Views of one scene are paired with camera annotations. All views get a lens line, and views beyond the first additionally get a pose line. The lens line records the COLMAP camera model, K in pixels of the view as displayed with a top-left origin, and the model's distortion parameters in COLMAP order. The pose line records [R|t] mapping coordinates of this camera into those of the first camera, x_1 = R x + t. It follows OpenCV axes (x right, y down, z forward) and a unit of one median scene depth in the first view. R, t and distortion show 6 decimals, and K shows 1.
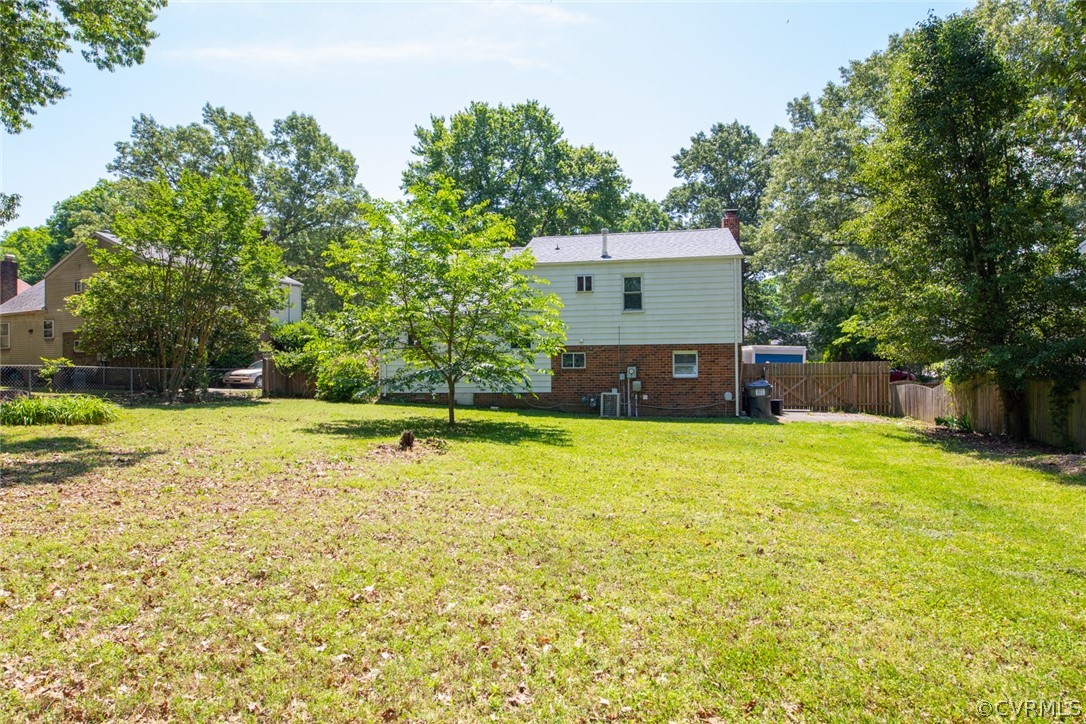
lens RADIAL K [[623.1, 0, 545.1], [0, 623.1, 365.9], [0, 0, 1]] dist [-0.020163, -0.000024]
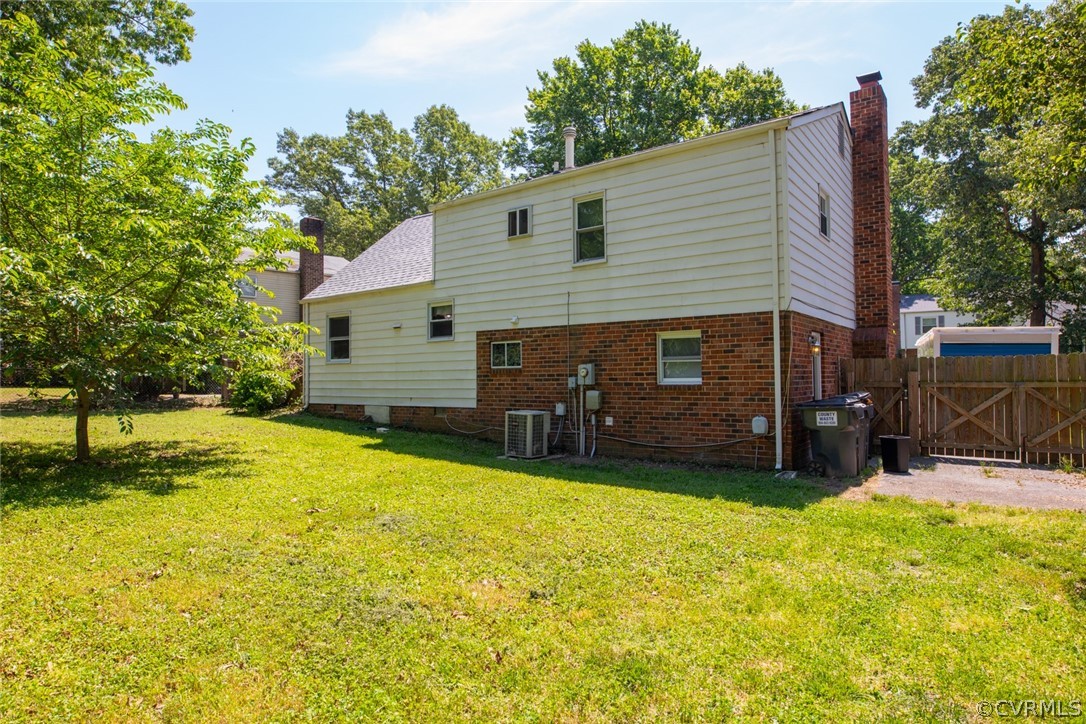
lens RADIAL K [[625.1, 0, 543.0], [0, 625.1, 362.0], [0, 0, 1]] dist [-0.025989, 0.003518]
pose [[0.897089, -0.008575, -0.441767, 0.341040], [-0.002781, 0.999682, -0.025051, 0.013070], [0.441841, 0.023702, 0.896780, 0.487516]]
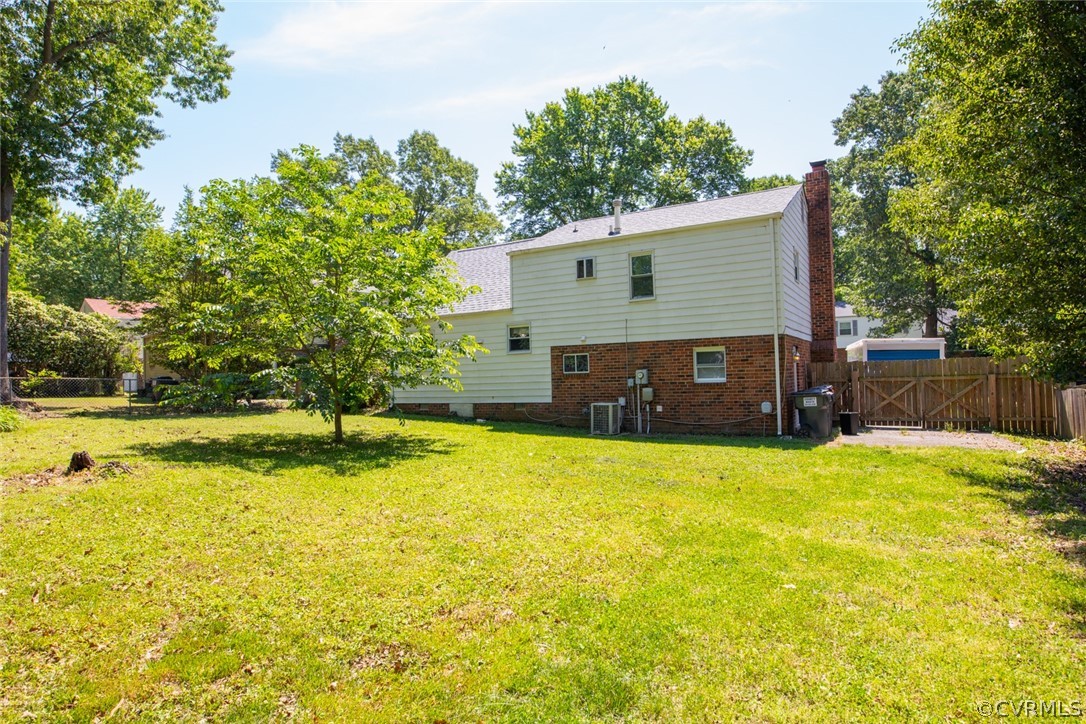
lens RADIAL K [[623.1, 0, 545.1], [0, 623.1, 365.9], [0, 0, 1]] dist [-0.020163, -0.000024]
pose [[0.942546, -0.021115, -0.333409, 0.281845], [0.015667, 0.999696, -0.019021, 0.009493], [0.333709, 0.012705, 0.942591, 0.217655]]
